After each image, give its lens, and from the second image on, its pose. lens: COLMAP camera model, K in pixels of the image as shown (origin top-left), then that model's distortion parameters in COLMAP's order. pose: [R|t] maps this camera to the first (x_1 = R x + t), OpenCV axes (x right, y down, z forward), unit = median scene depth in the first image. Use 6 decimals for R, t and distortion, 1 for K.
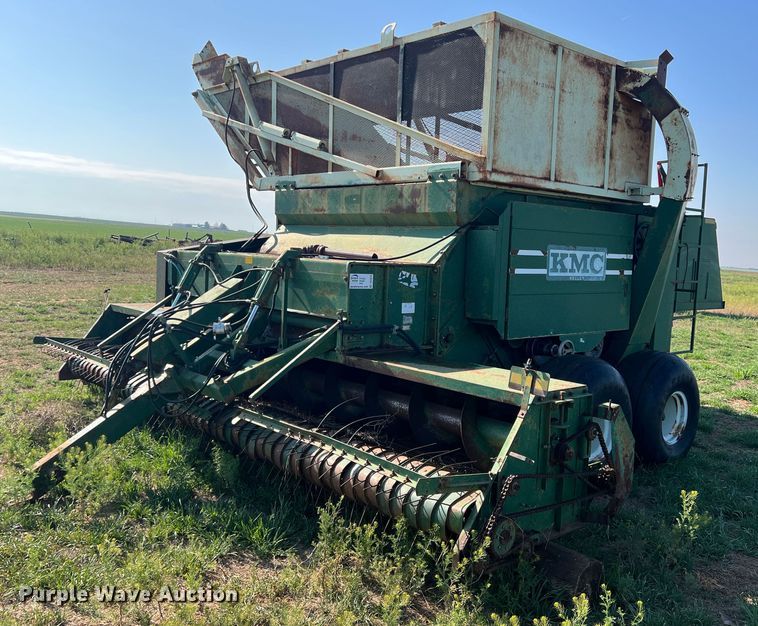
lens RADIAL K [[716.2, 0, 379.0], [0, 716.2, 313.0], [0, 0, 1]] dist [-0.006231, -0.004561]
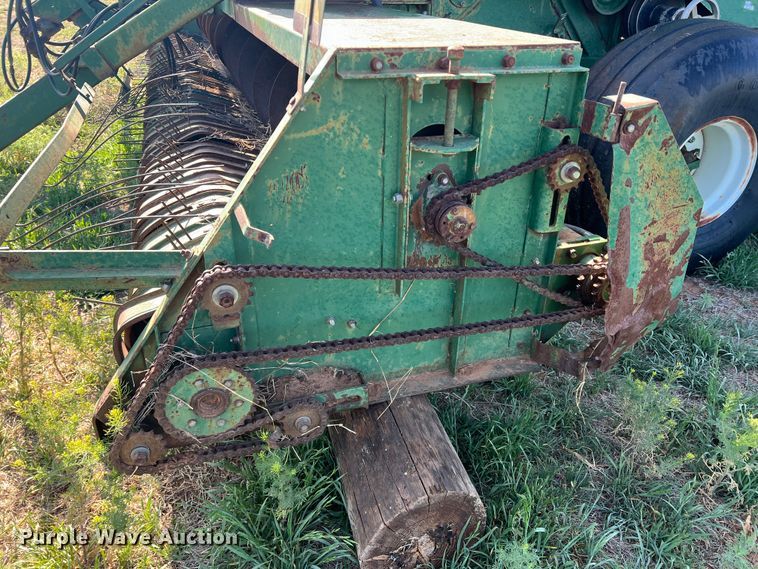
lens RADIAL K [[573.4, 0, 379.0], [0, 573.4, 284.5], [0, 0, 1]] dist [0.050597, -0.057621]
pose [[0.923220, 0.160172, -0.349300, 0.322783], [-0.008485, 0.917266, 0.398185, 0.098804], [0.384179, -0.364649, 0.848197, 0.671405]]
